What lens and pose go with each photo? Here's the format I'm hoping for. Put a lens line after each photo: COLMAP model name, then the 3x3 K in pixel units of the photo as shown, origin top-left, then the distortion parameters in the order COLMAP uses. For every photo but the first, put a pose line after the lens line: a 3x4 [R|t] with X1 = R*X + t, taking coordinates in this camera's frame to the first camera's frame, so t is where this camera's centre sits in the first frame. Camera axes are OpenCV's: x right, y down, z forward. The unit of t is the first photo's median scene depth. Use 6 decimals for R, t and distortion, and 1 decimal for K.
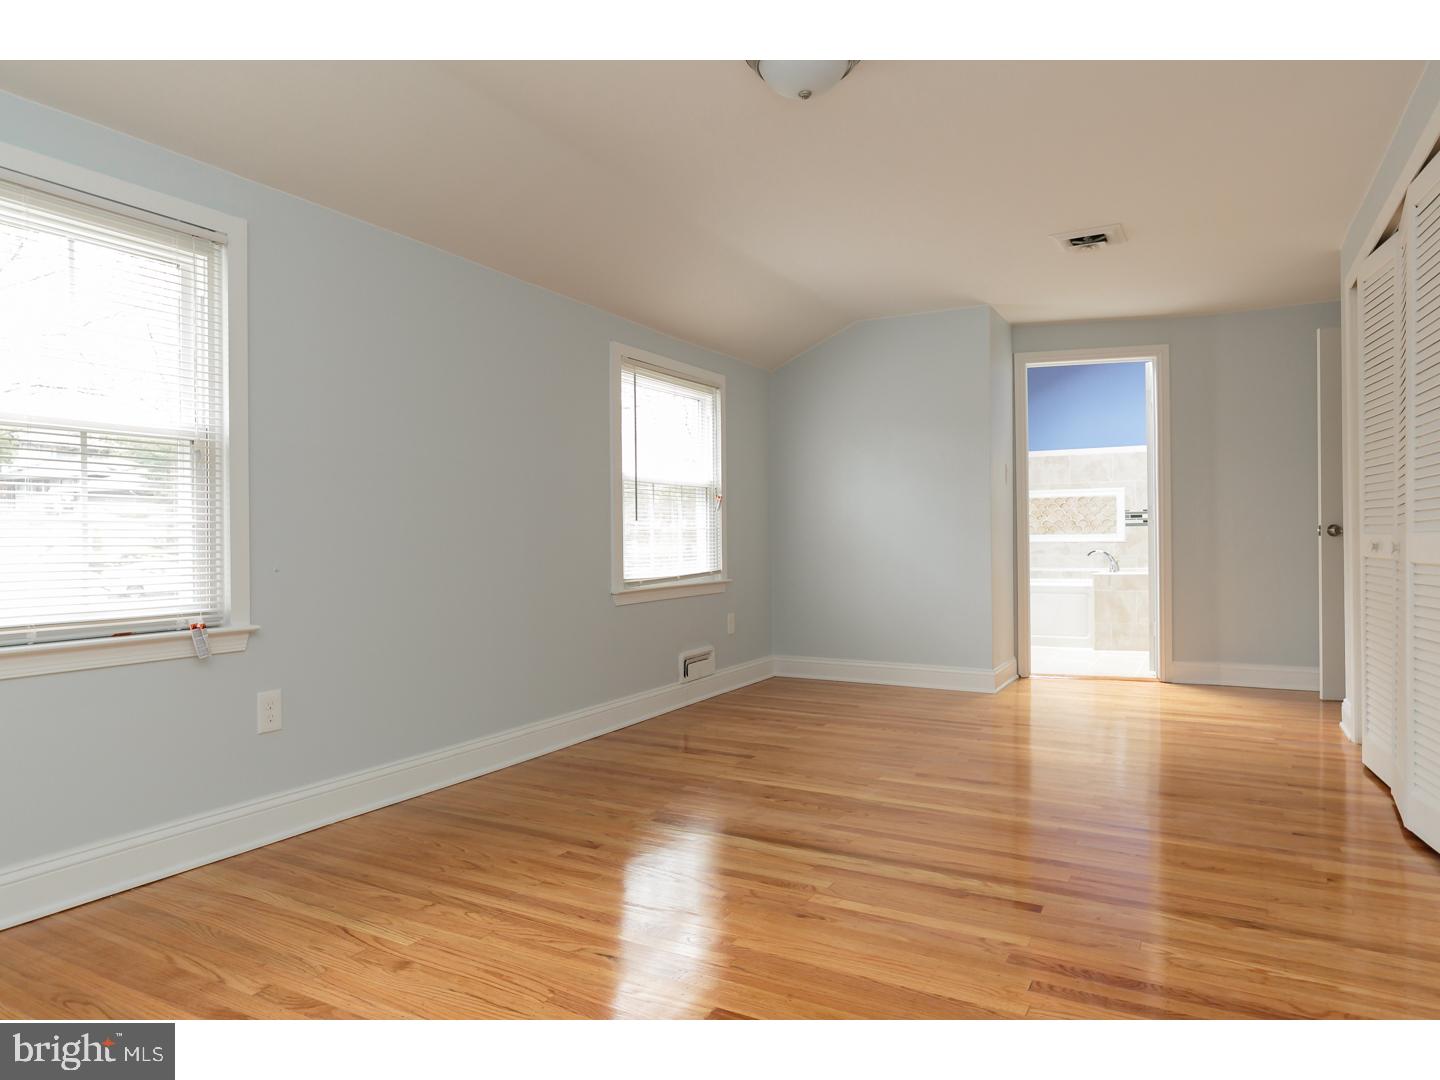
lens RADIAL K [[888.2, 0, 726.1], [0, 888.2, 512.8], [0, 0, 1]] dist [0.002033, -0.001213]
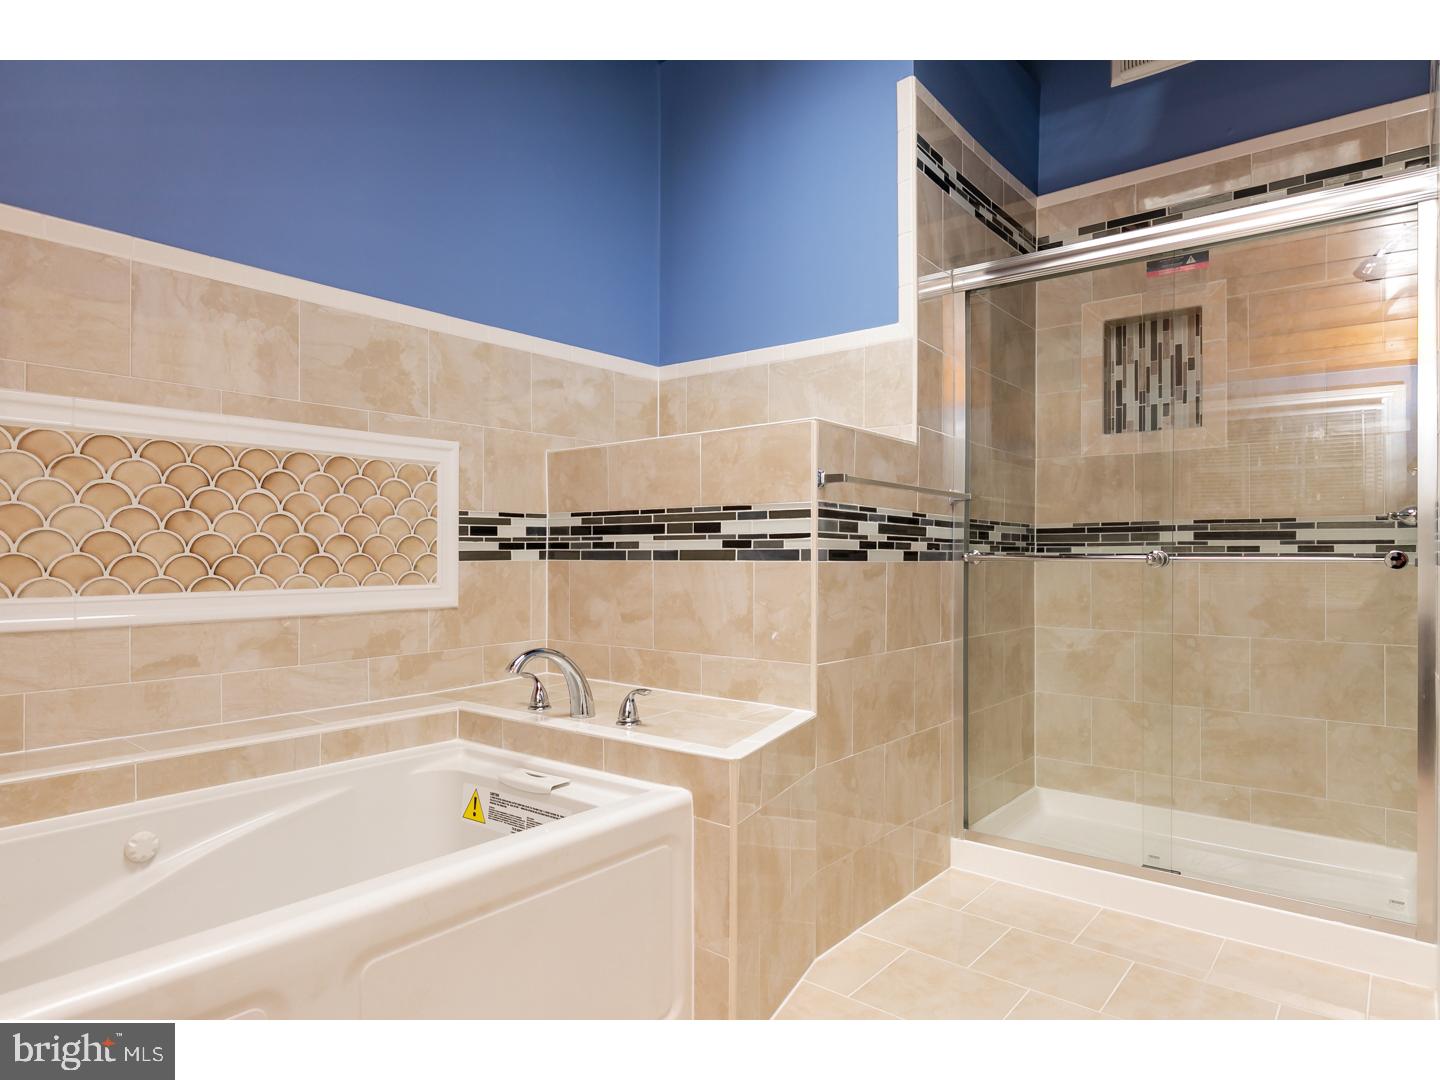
lens RADIAL K [[842.4, 0, 703.4], [0, 842.4, 551.2], [0, 0, 1]] dist [0.001933, -0.006228]
pose [[0.153140, 0.021211, 0.987977, 0.152680], [-0.016858, 0.999680, -0.018850, 0.015932], [-0.988061, -0.013768, 0.153449, 0.852218]]
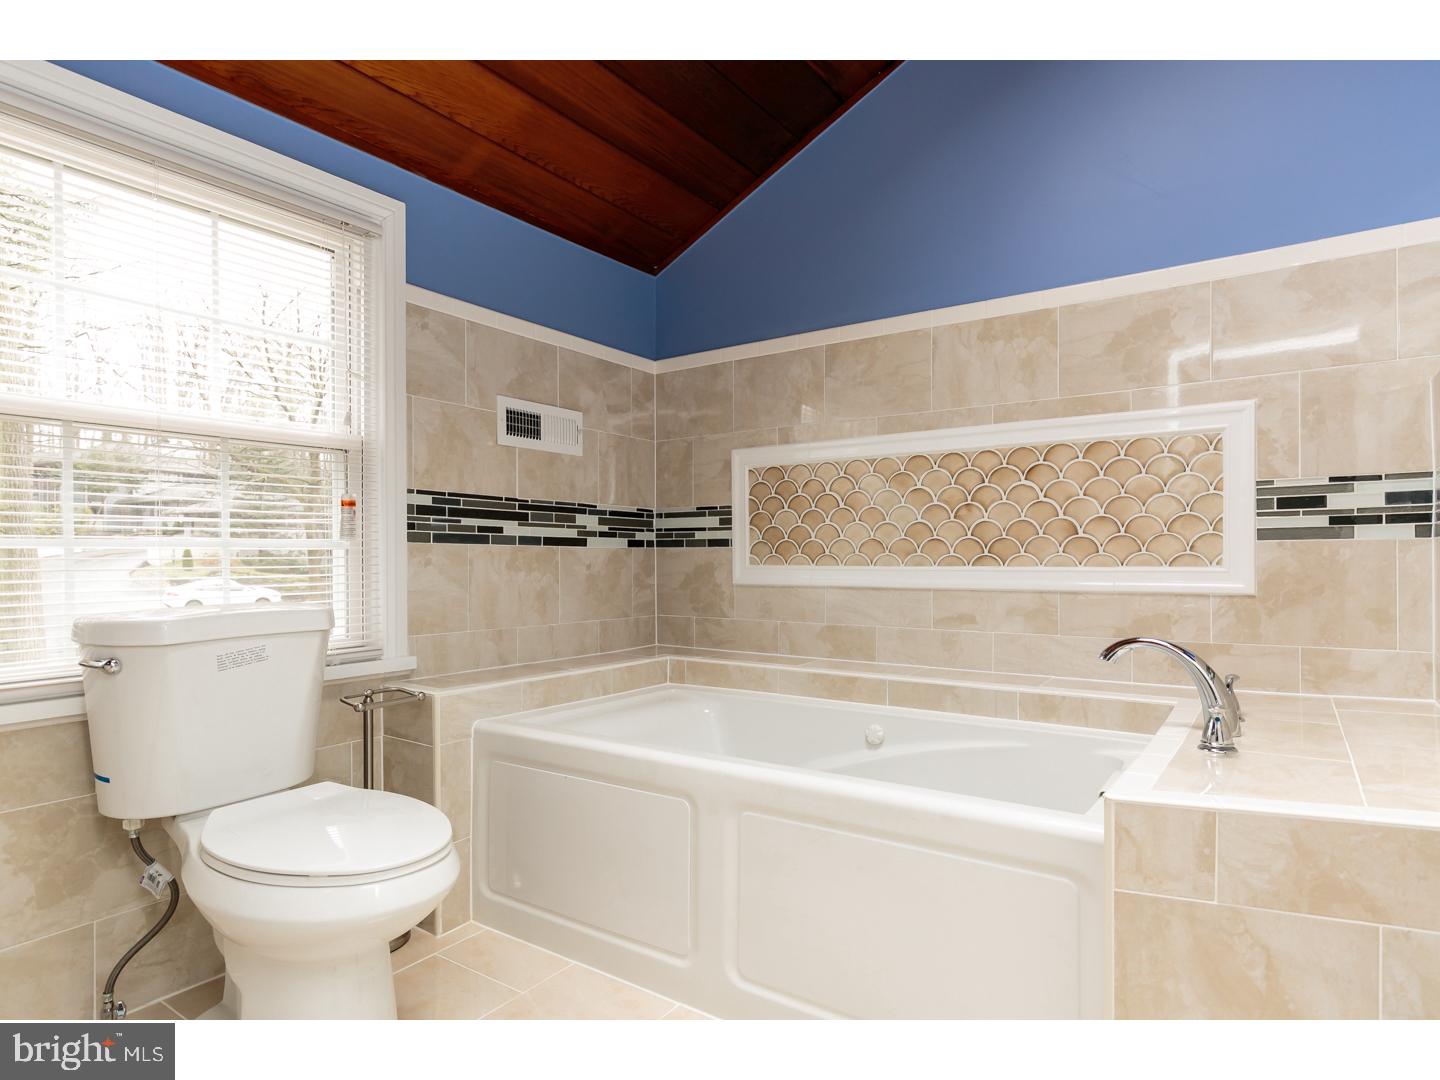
lens RADIAL K [[843.4, 0, 705.9], [0, 843.4, 540.4], [0, 0, 1]] dist [0.009907, 0.000759]
pose [[0.996063, 0.001613, -0.088634, 0.297600], [-0.000334, 0.999896, 0.014444, 0.011501], [0.088648, -0.014358, 0.995960, 0.712306]]
